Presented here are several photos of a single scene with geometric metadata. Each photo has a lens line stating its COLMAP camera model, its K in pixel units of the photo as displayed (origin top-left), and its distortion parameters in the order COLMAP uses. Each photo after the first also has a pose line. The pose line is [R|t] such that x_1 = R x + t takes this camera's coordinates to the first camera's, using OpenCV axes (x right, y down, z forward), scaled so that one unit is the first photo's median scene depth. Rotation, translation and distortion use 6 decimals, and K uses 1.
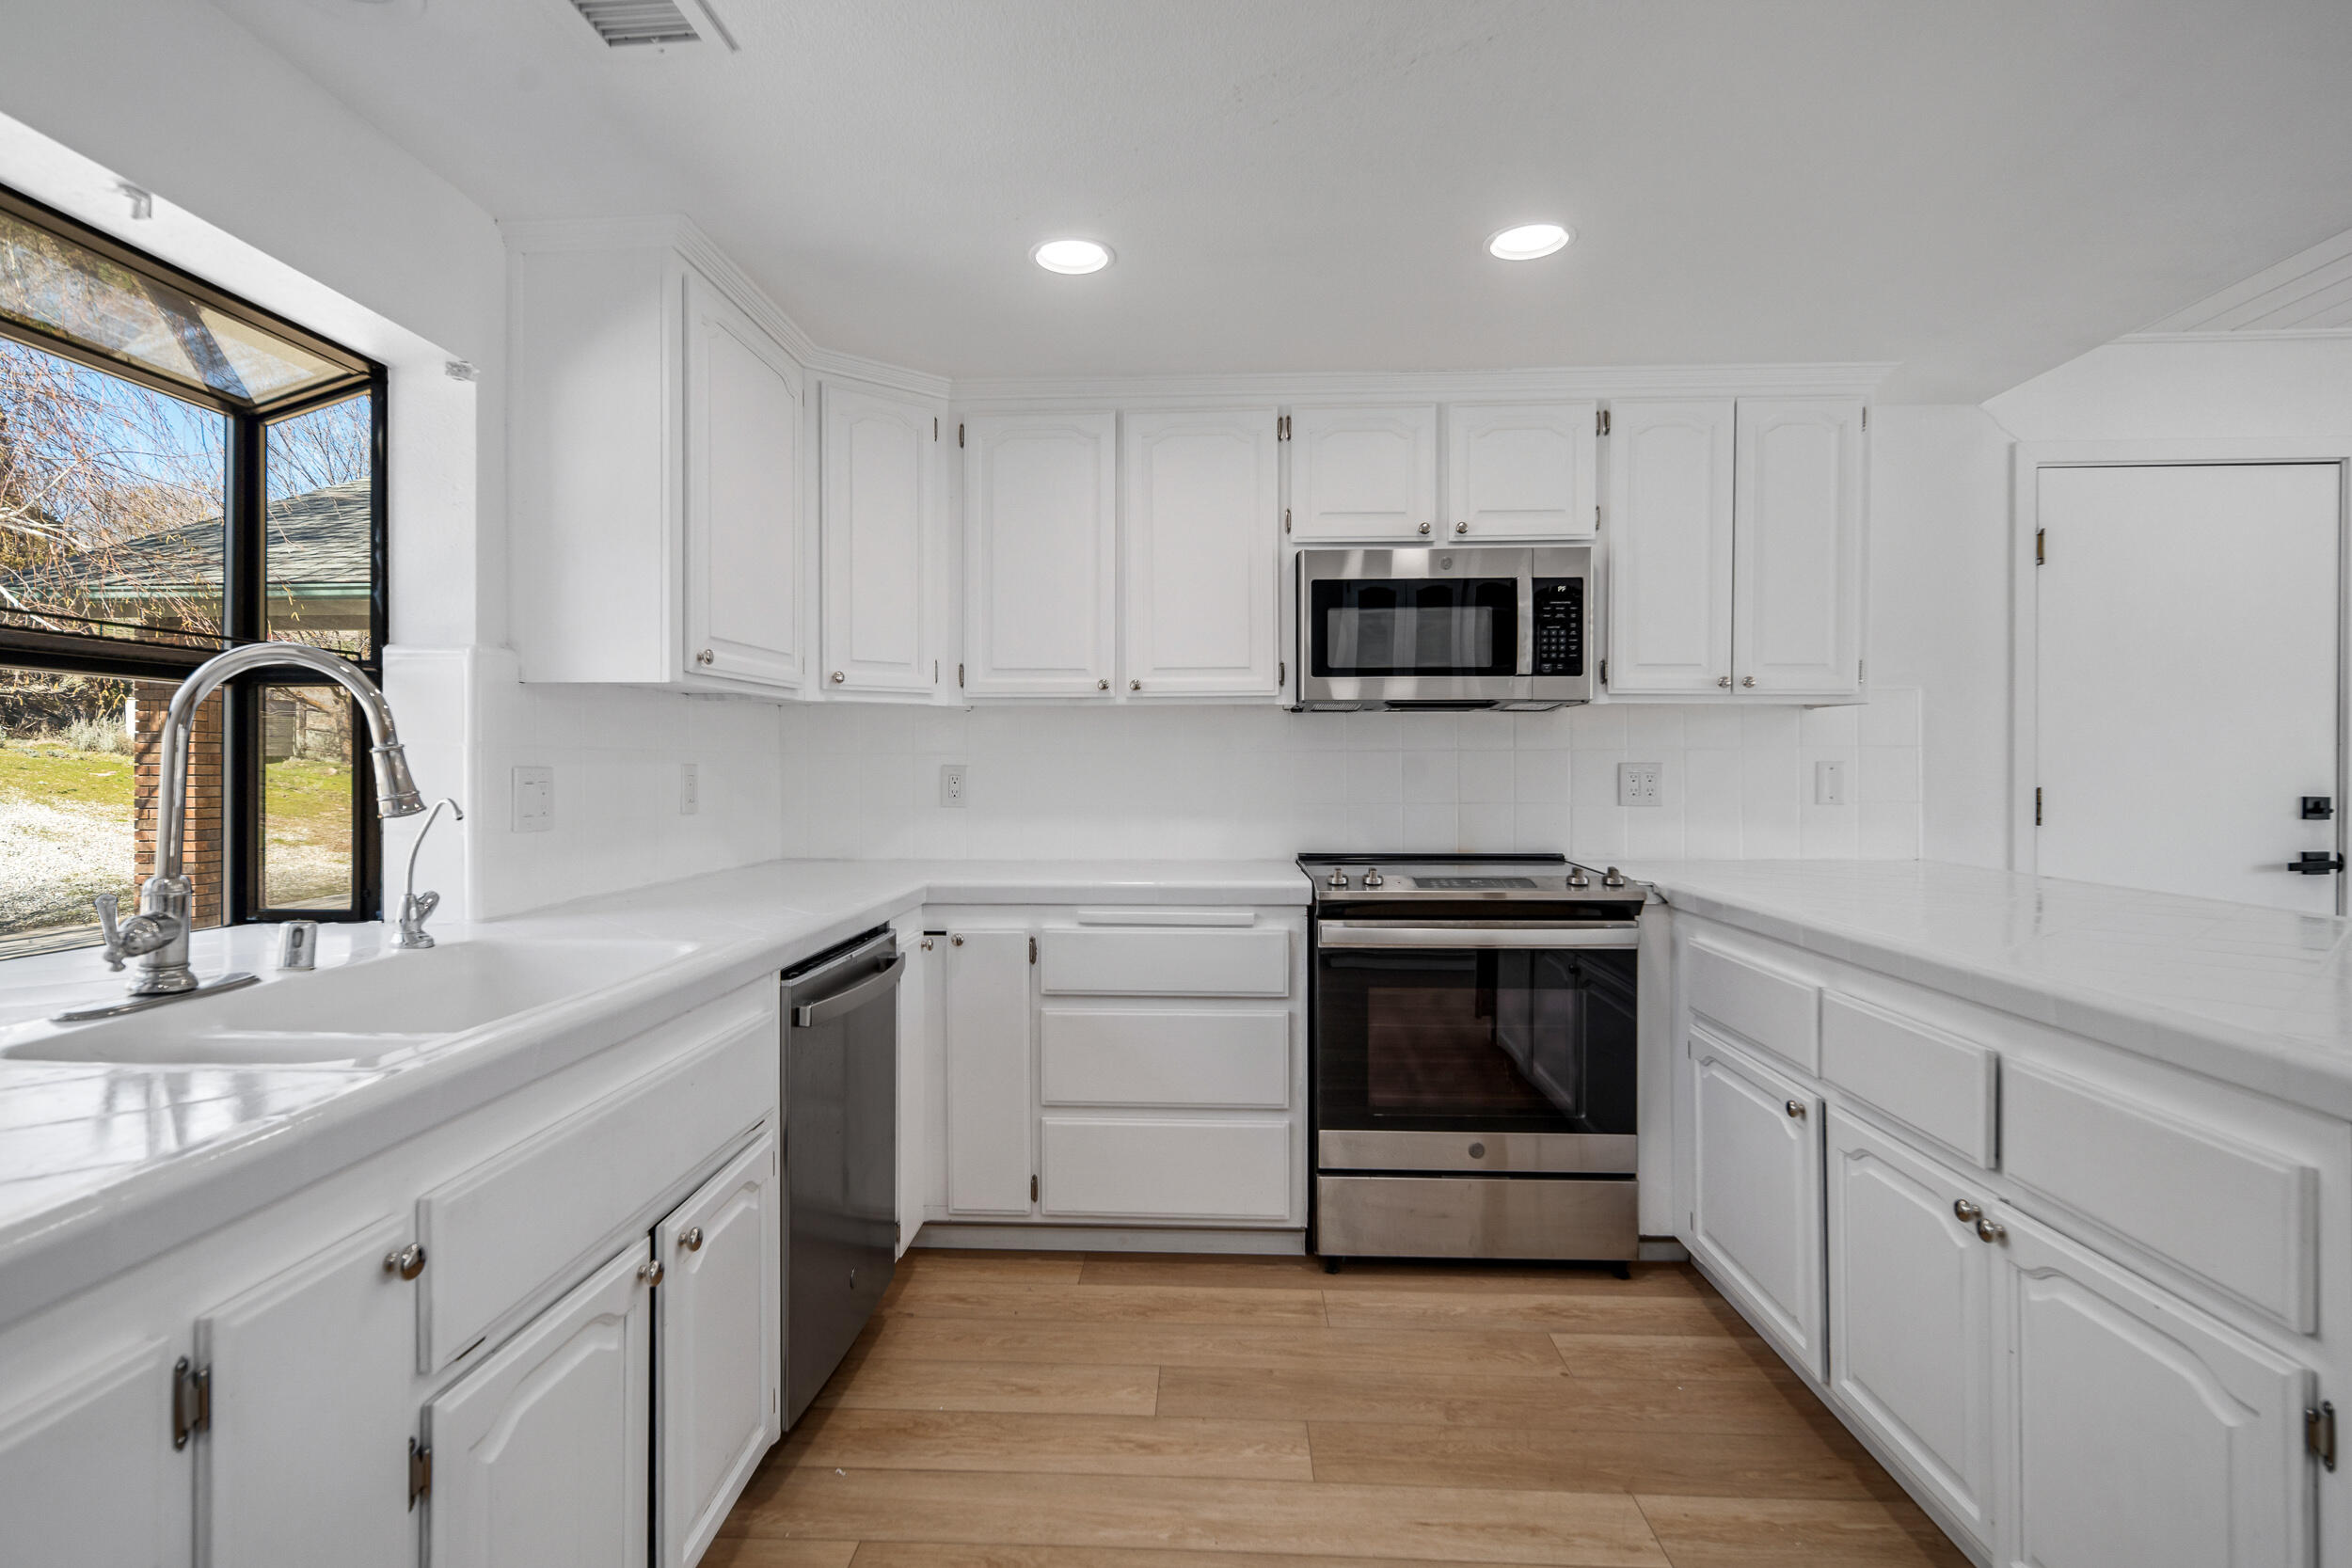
lens RADIAL K [[1154.6, 0, 1188.1], [0, 1154.6, 768.8], [0, 0, 1]] dist [0.008364, -0.000483]
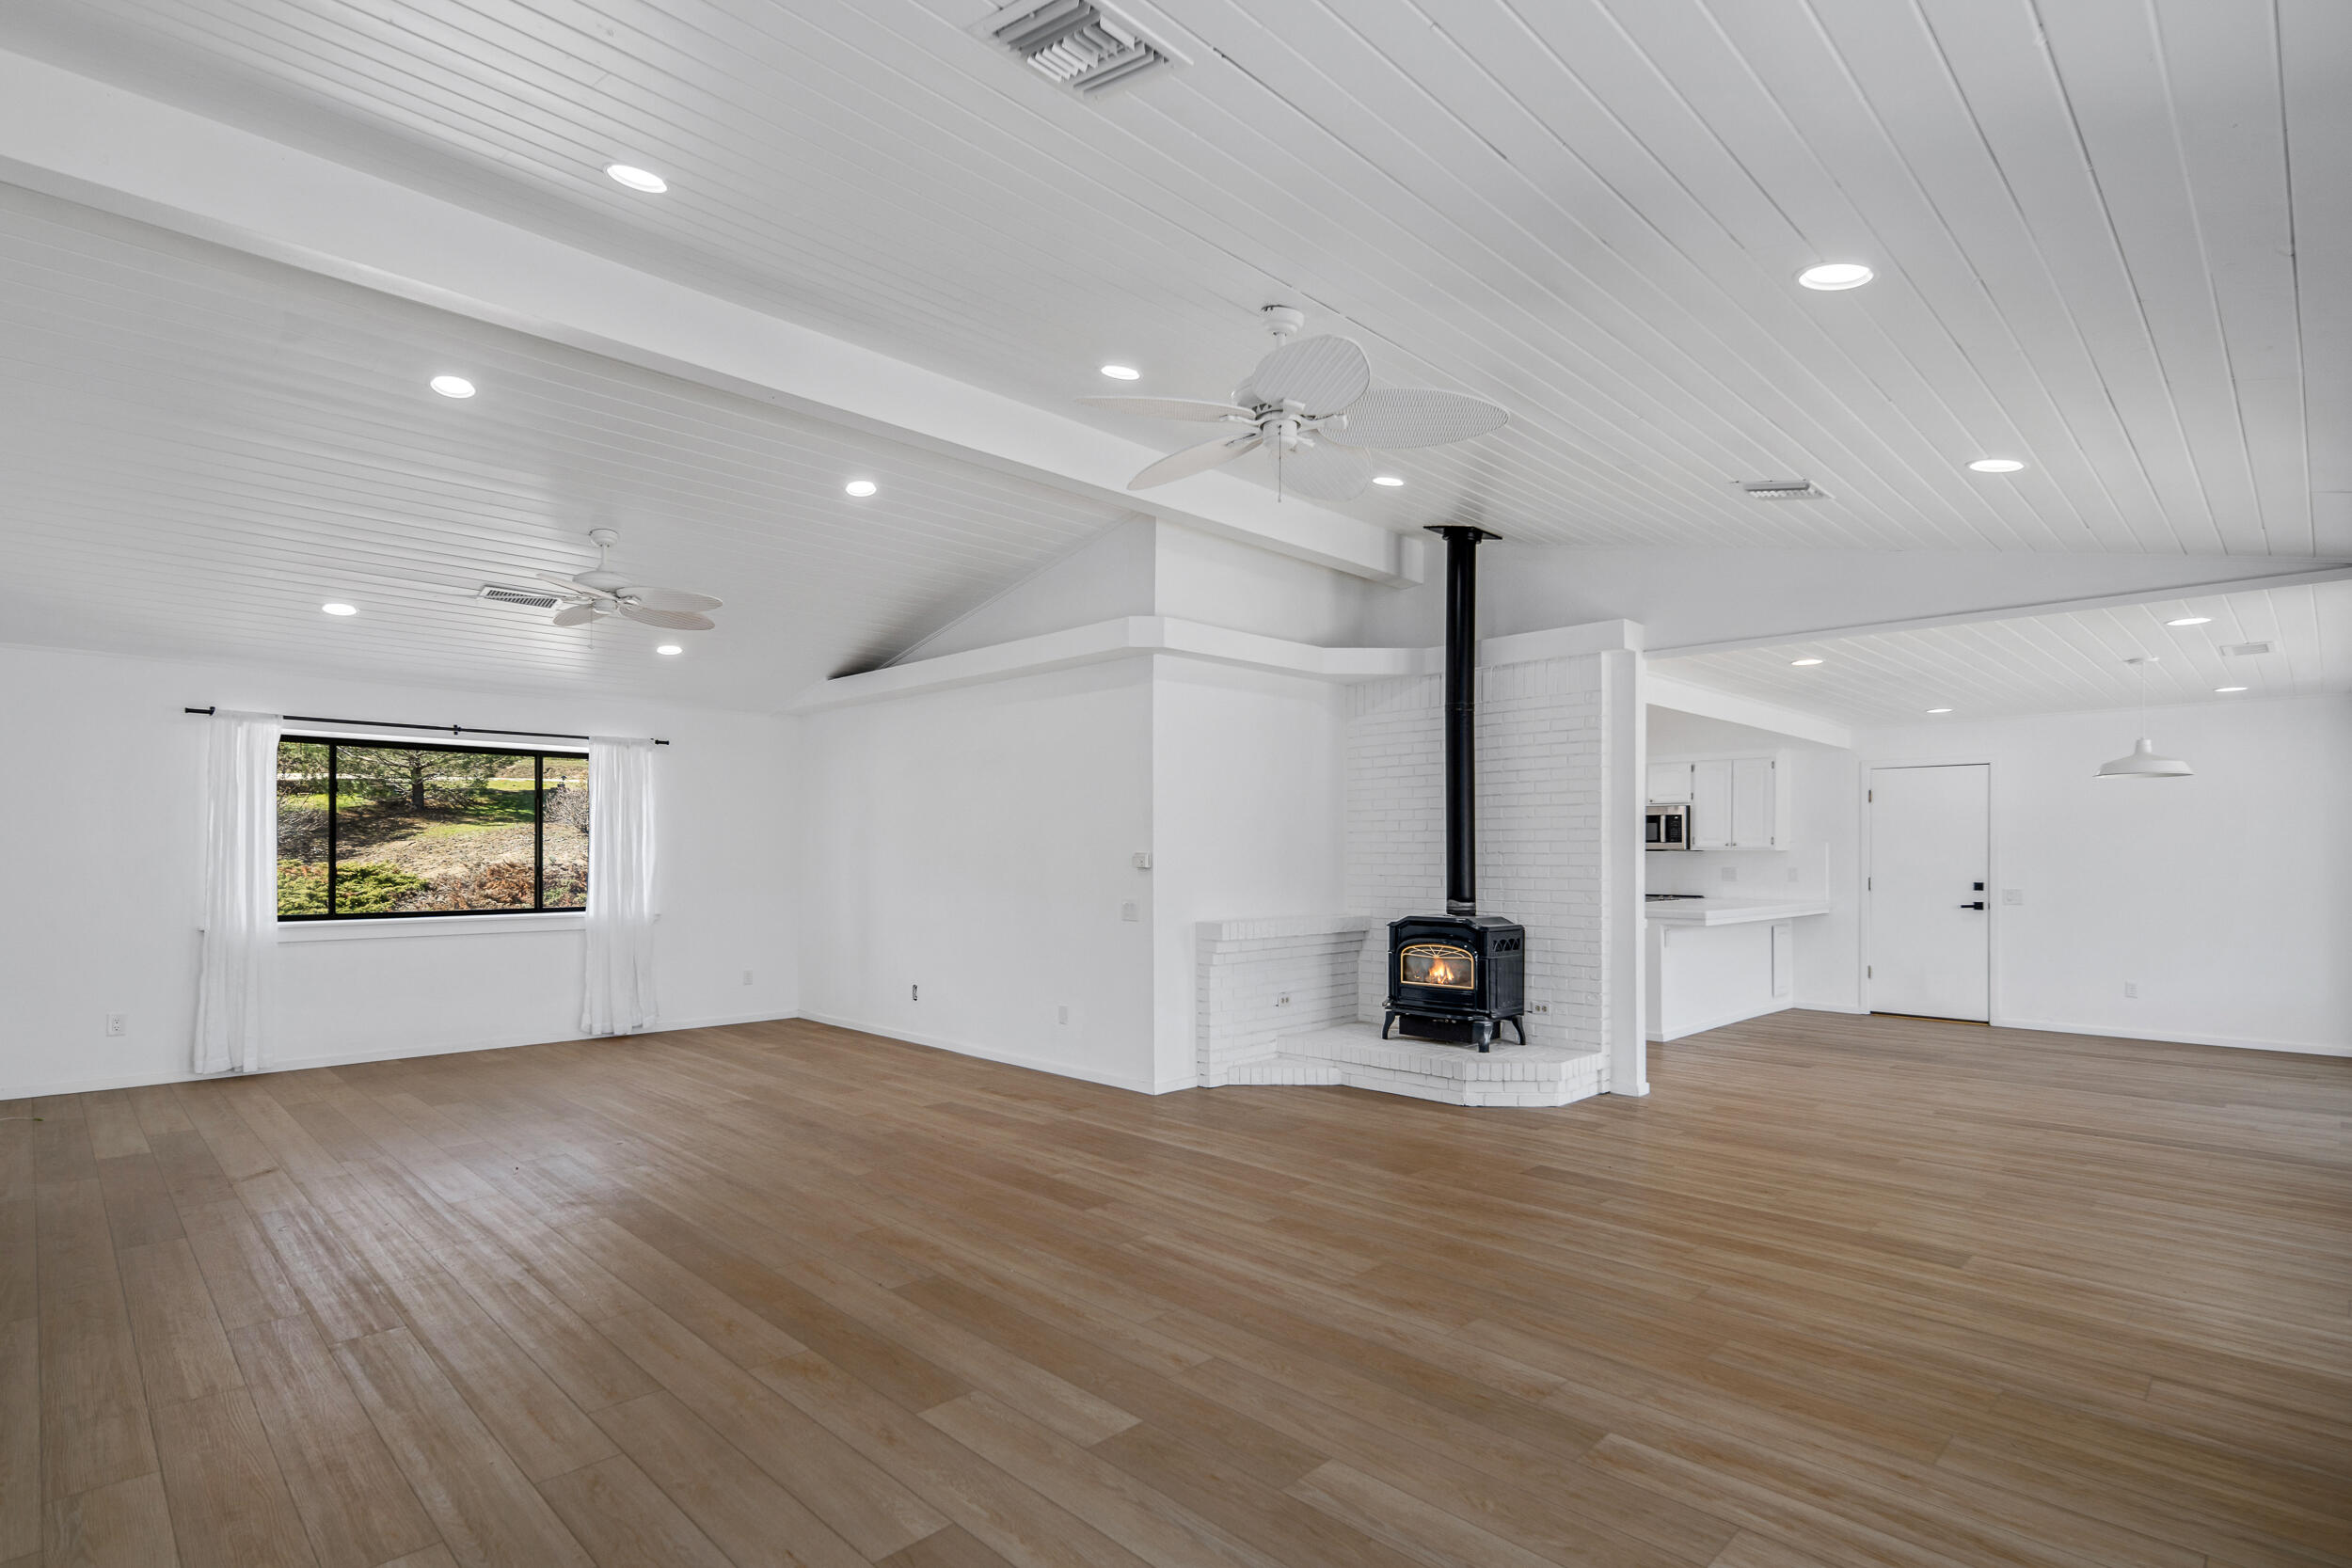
lens RADIAL K [[1154.6, 0, 1146.9], [0, 1154.6, 836.5], [0, 0, 1]] dist [0.008364, -0.000483]
pose [[0.731840, -0.003846, -0.681465, 1.644624], [-0.008272, 0.999860, -0.014527, -0.035166], [0.681426, 0.016268, 0.731706, -2.850421]]
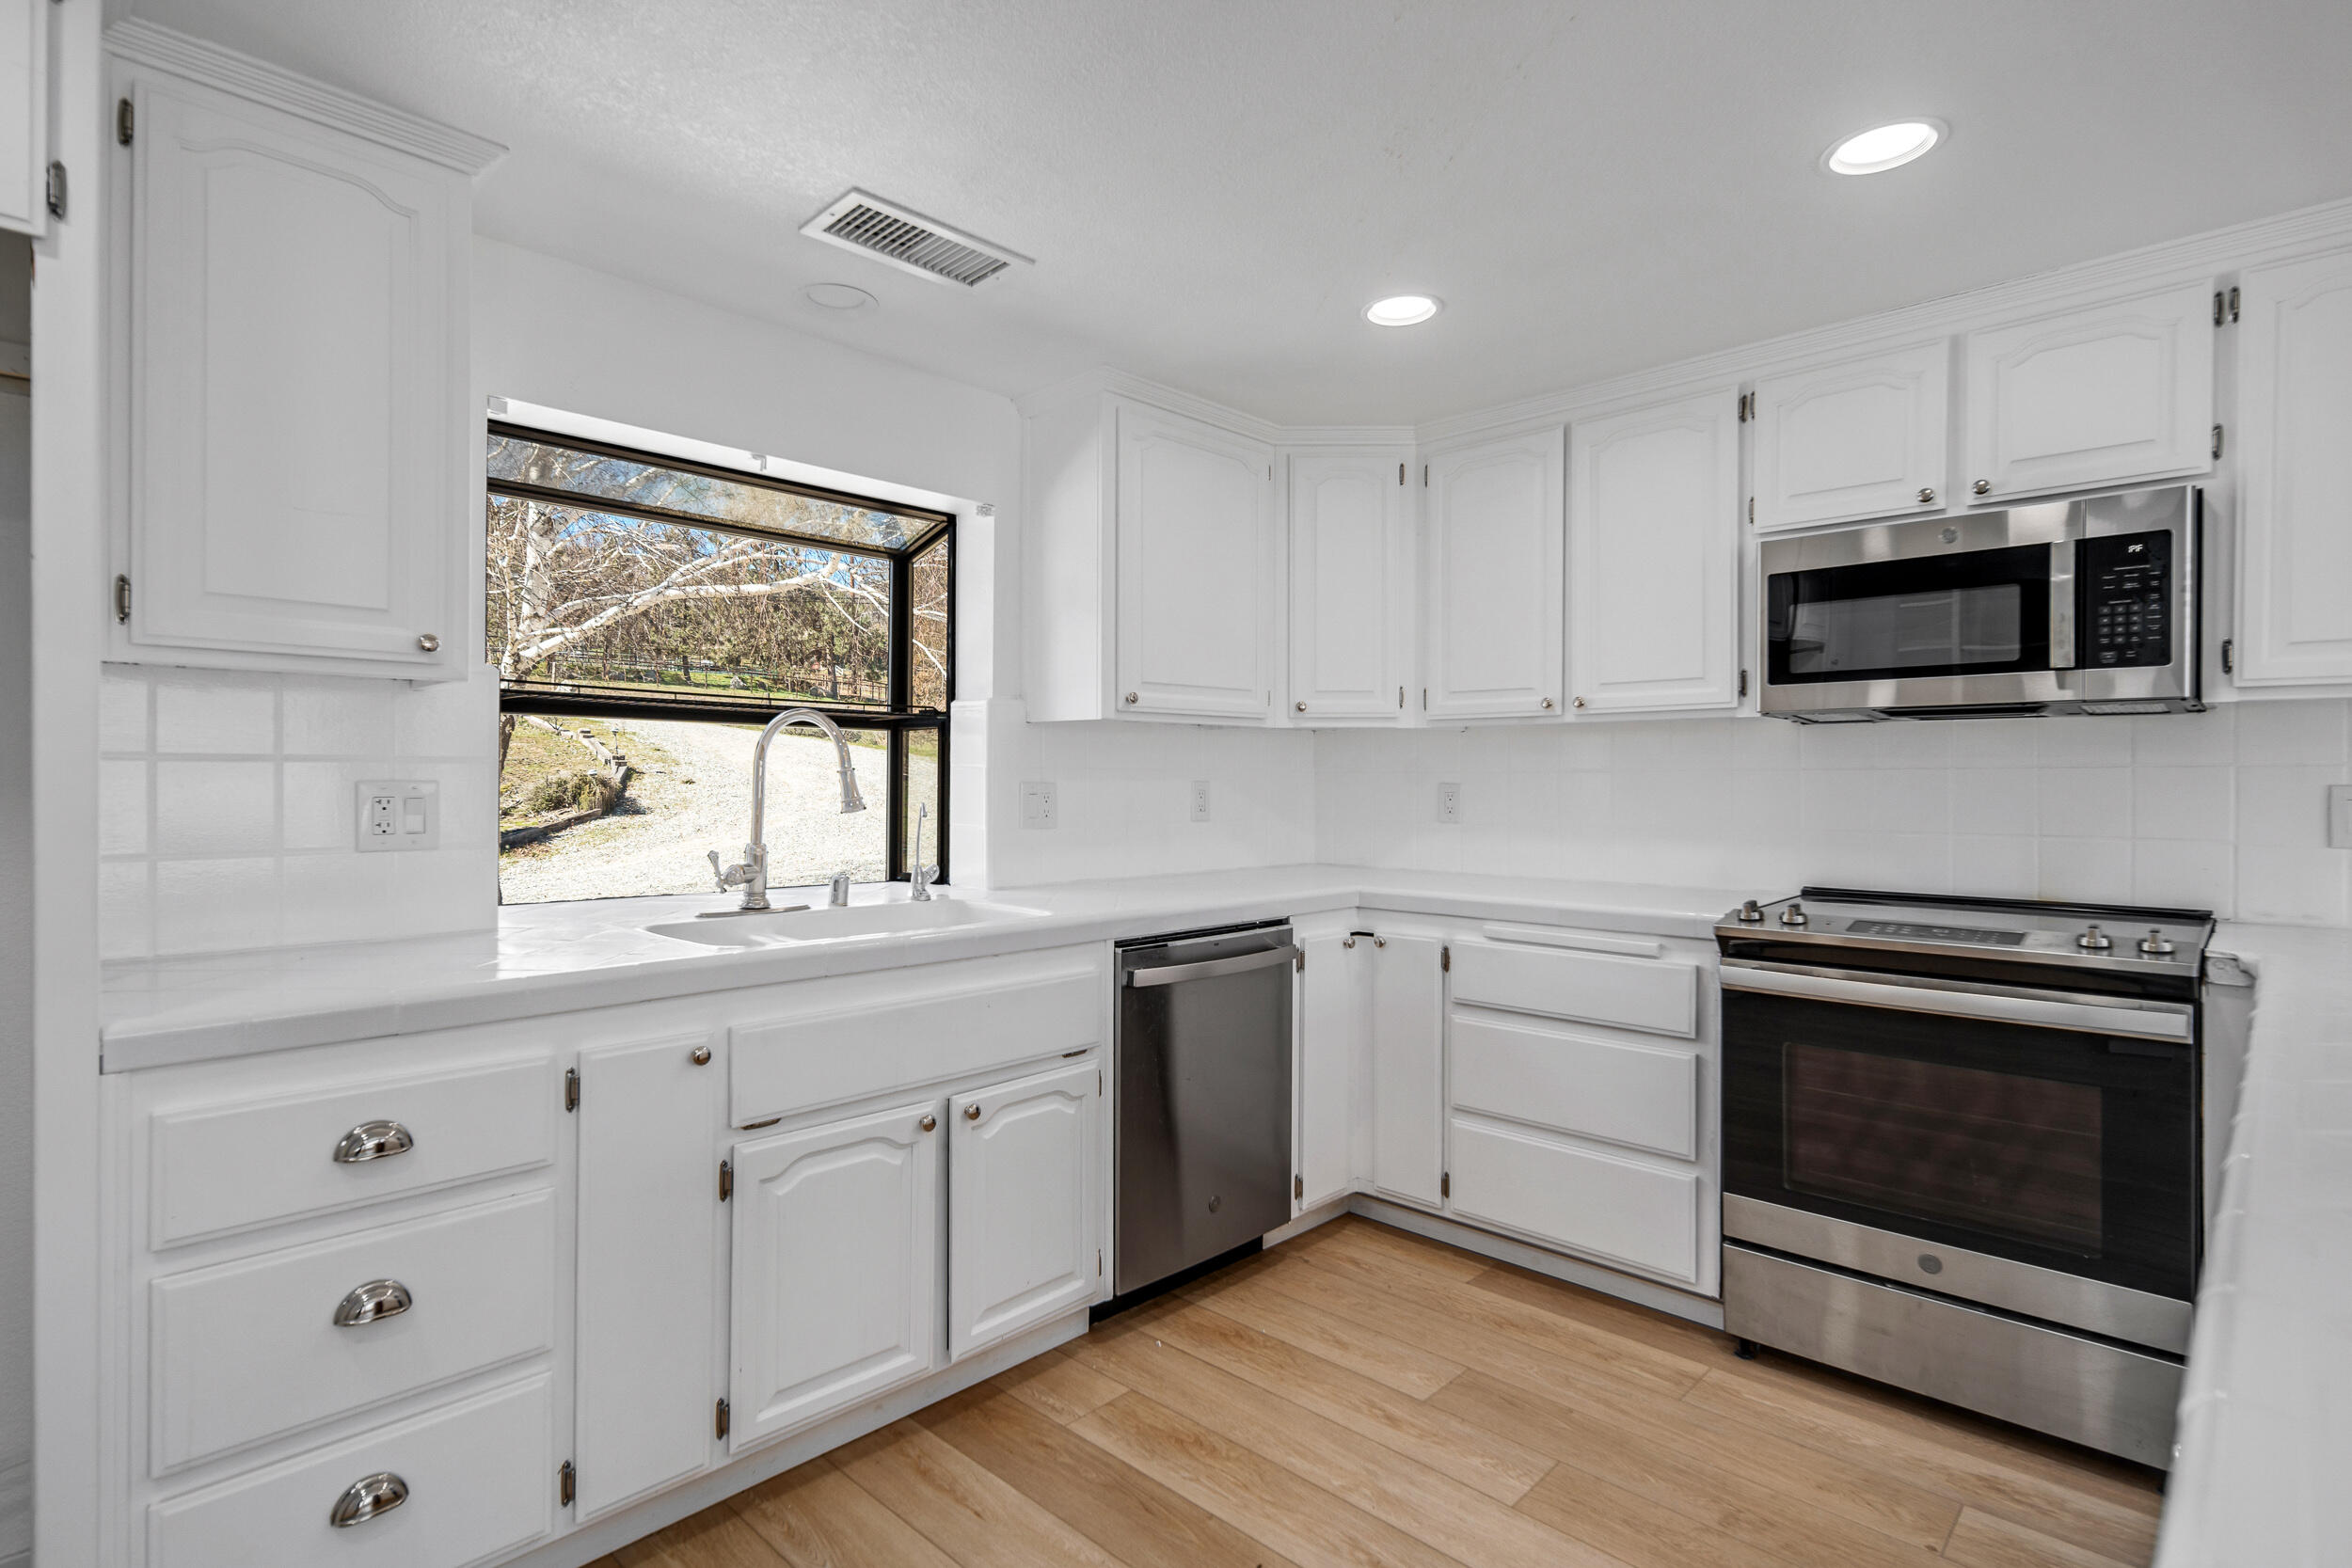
lens RADIAL K [[1154.6, 0, 1172.5], [0, 1154.6, 785.9], [0, 0, 1]] dist [0.008364, -0.000483]
pose [[0.757537, 0.007336, -0.652750, 0.365807], [-0.006933, 0.999971, 0.003193, -0.002348], [0.652755, 0.002107, 0.757566, 0.039006]]
